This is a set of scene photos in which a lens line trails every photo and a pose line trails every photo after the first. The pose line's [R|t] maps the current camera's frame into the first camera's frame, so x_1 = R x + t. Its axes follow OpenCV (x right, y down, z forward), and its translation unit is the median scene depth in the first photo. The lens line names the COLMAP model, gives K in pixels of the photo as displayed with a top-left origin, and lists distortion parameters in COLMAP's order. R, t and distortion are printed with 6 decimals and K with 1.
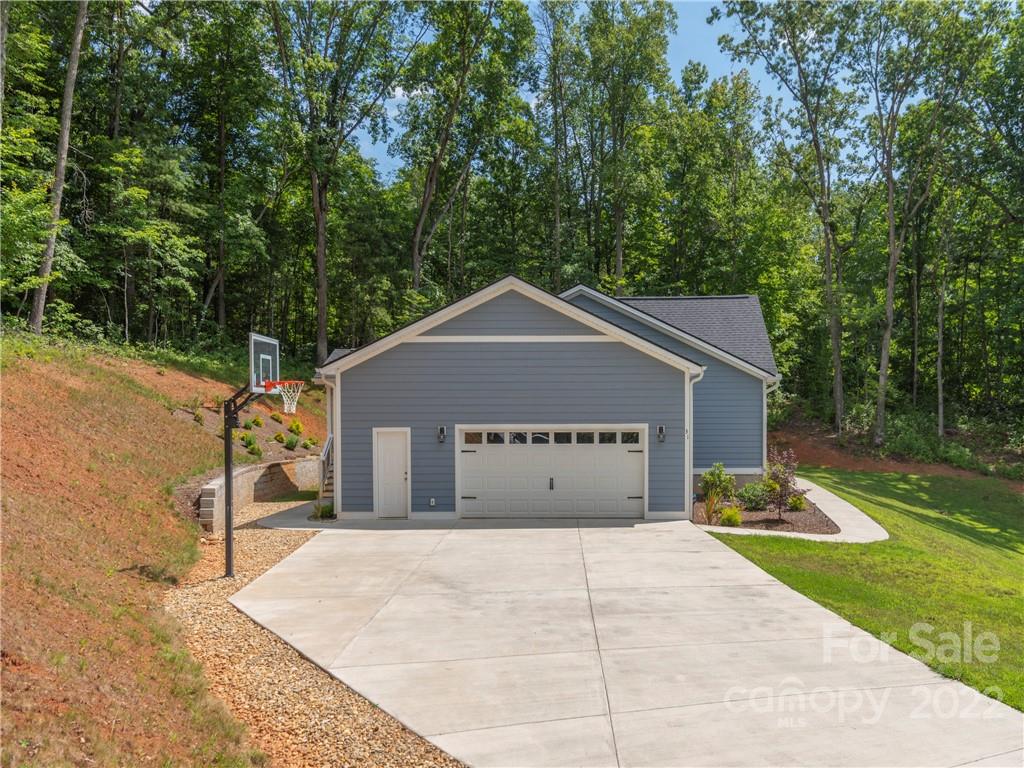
lens RADIAL K [[874.2, 0, 514.6], [0, 874.2, 385.8], [0, 0, 1]] dist [-0.019965, -0.001627]
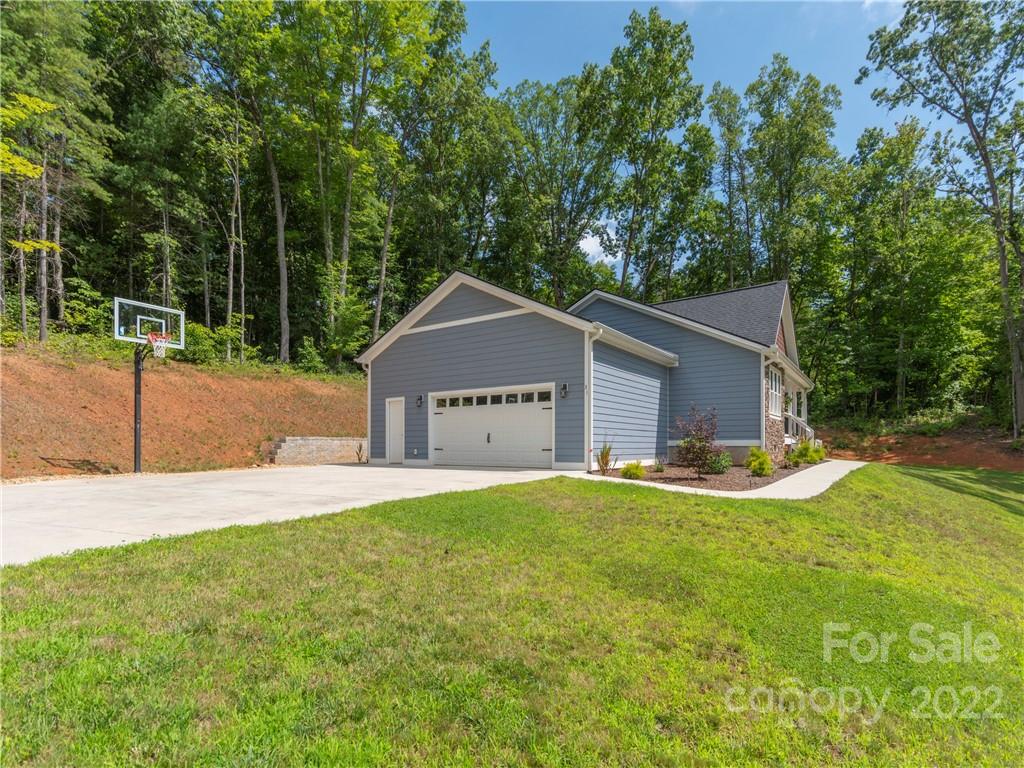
lens RADIAL K [[516.4, 0, 476.9], [0, 516.4, 415.1], [0, 0, 1]] dist [0.004275, 0.003101]
pose [[0.837577, -0.020134, -0.545949, 0.410080], [0.003240, 0.999486, -0.031889, 0.101749], [0.546310, 0.024940, 0.837211, 0.391782]]
